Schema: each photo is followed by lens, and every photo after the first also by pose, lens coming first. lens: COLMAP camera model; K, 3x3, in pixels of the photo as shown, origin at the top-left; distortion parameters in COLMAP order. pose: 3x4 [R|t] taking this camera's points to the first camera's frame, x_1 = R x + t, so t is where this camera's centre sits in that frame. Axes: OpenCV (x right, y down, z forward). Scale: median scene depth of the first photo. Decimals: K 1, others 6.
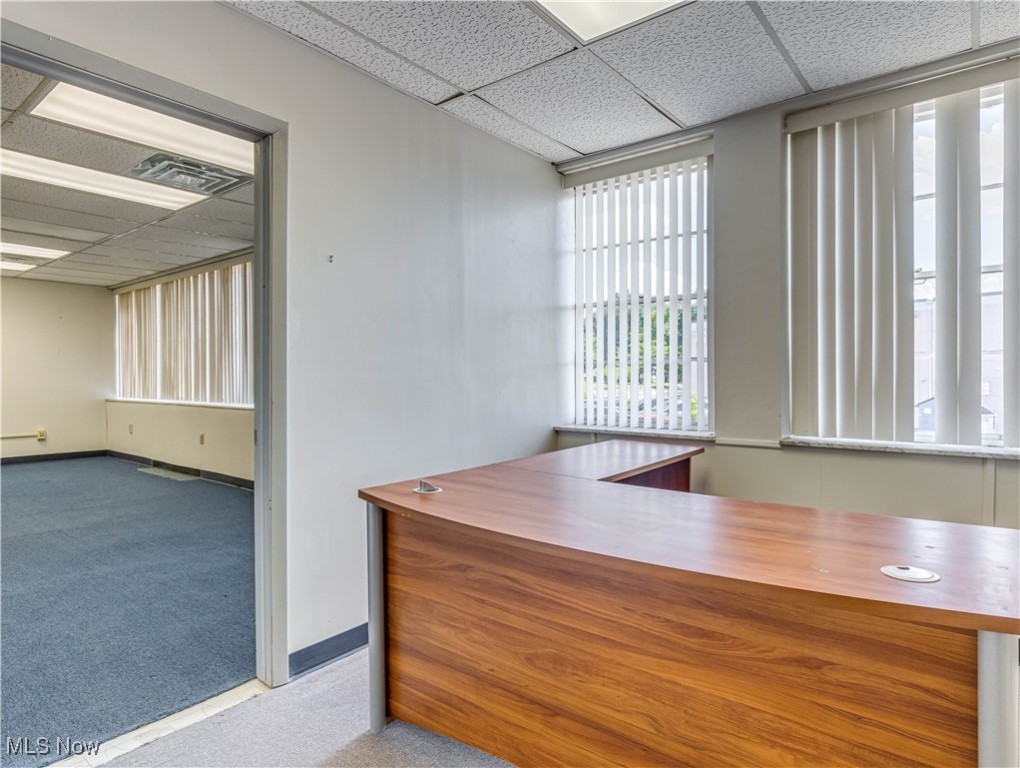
lens RADIAL K [[585.5, 0, 510.6], [0, 585.5, 380.3], [0, 0, 1]] dist [-0.004980, 0.001377]
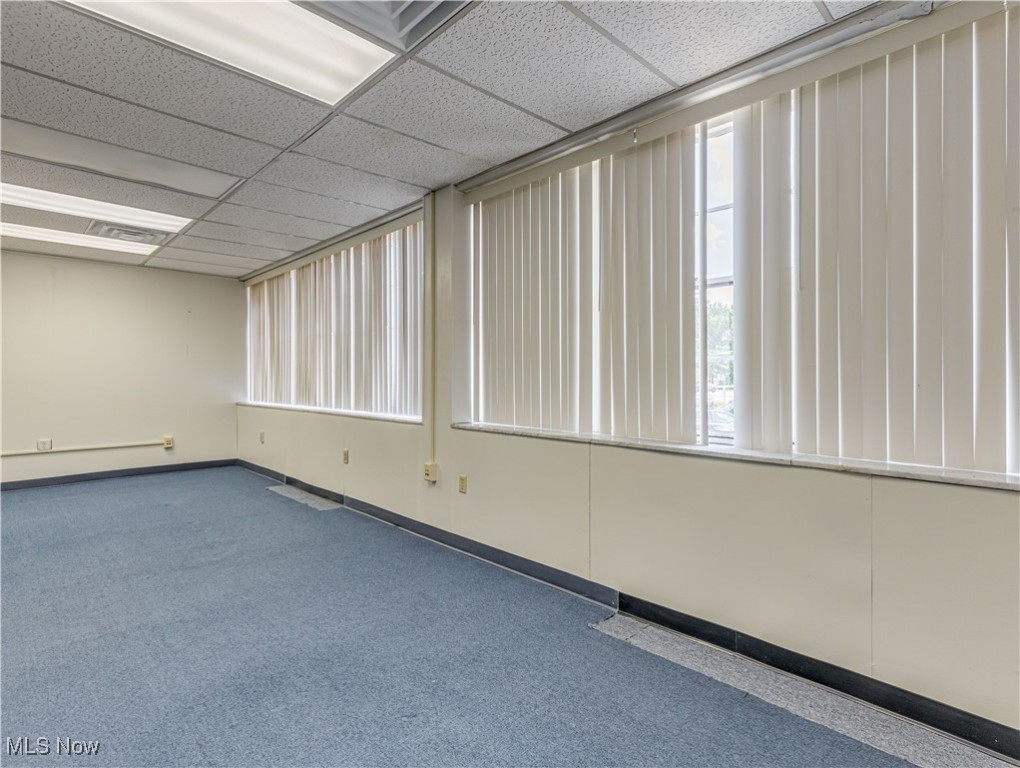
lens RADIAL K [[529.3, 0, 510.5], [0, 529.3, 378.6], [0, 0, 1]] dist [0.007411, 0.000068]
pose [[0.990631, 0.002555, -0.136543, -0.185752], [-0.003505, 0.999971, -0.006722, -0.001007], [0.136522, 0.007138, 0.990611, 0.282950]]
